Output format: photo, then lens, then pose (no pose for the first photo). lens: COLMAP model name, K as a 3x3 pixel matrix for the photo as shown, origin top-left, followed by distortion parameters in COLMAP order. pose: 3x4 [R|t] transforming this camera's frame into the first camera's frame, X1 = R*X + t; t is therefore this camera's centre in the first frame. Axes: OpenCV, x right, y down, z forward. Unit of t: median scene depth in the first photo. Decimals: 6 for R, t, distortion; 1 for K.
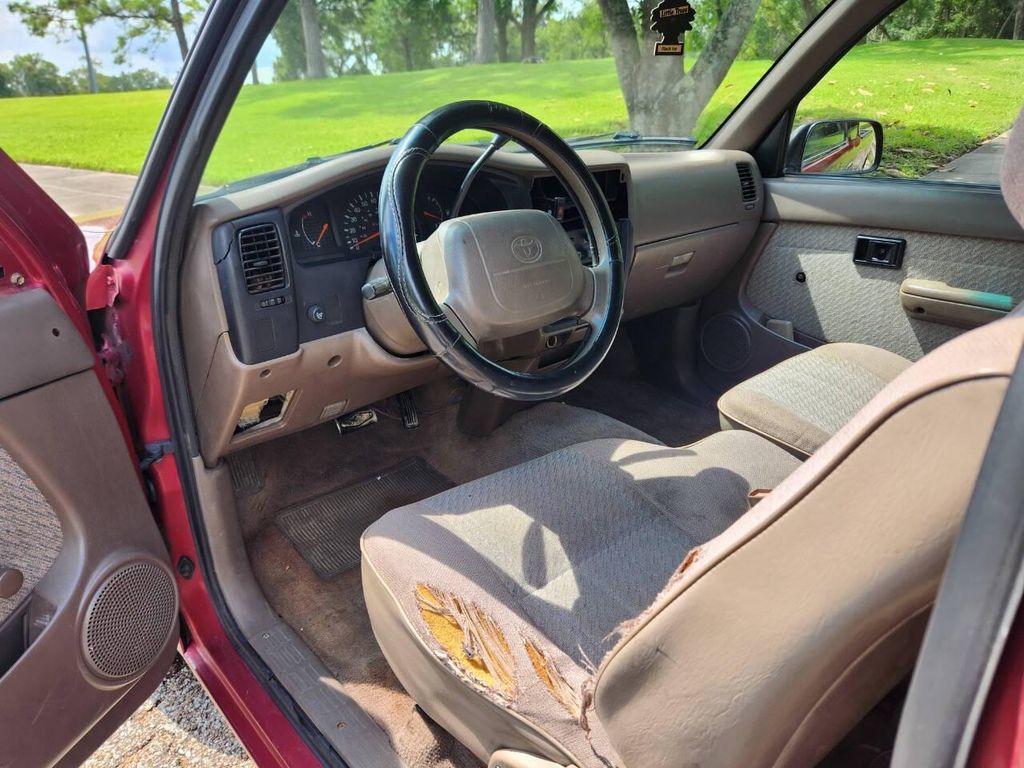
lens RADIAL K [[706.1, 0, 523.7], [0, 706.1, 405.9], [0, 0, 1]] dist [0.009211, -0.030380]
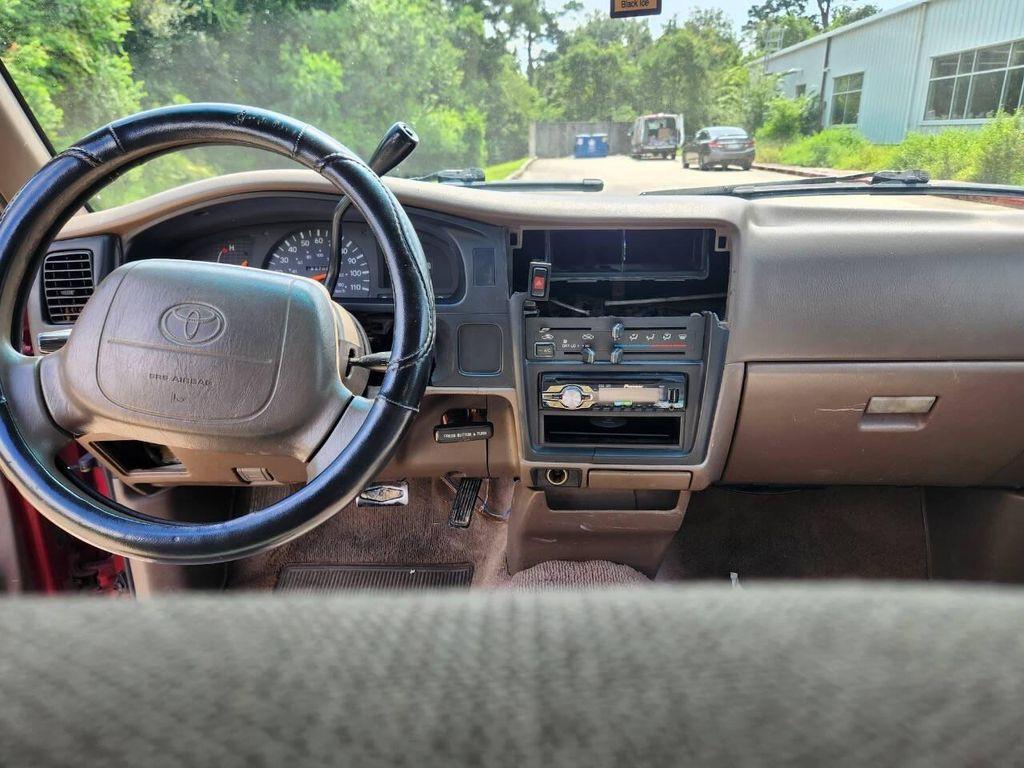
lens RADIAL K [[722.3, 0, 506.2], [0, 722.3, 388.2], [0, 0, 1]] dist [0.033085, -0.016632]
pose [[0.701268, 0.224823, -0.676519, 0.393825], [-0.278427, 0.959976, 0.030410, -0.158446], [0.656279, 0.167036, 0.735797, 0.416025]]
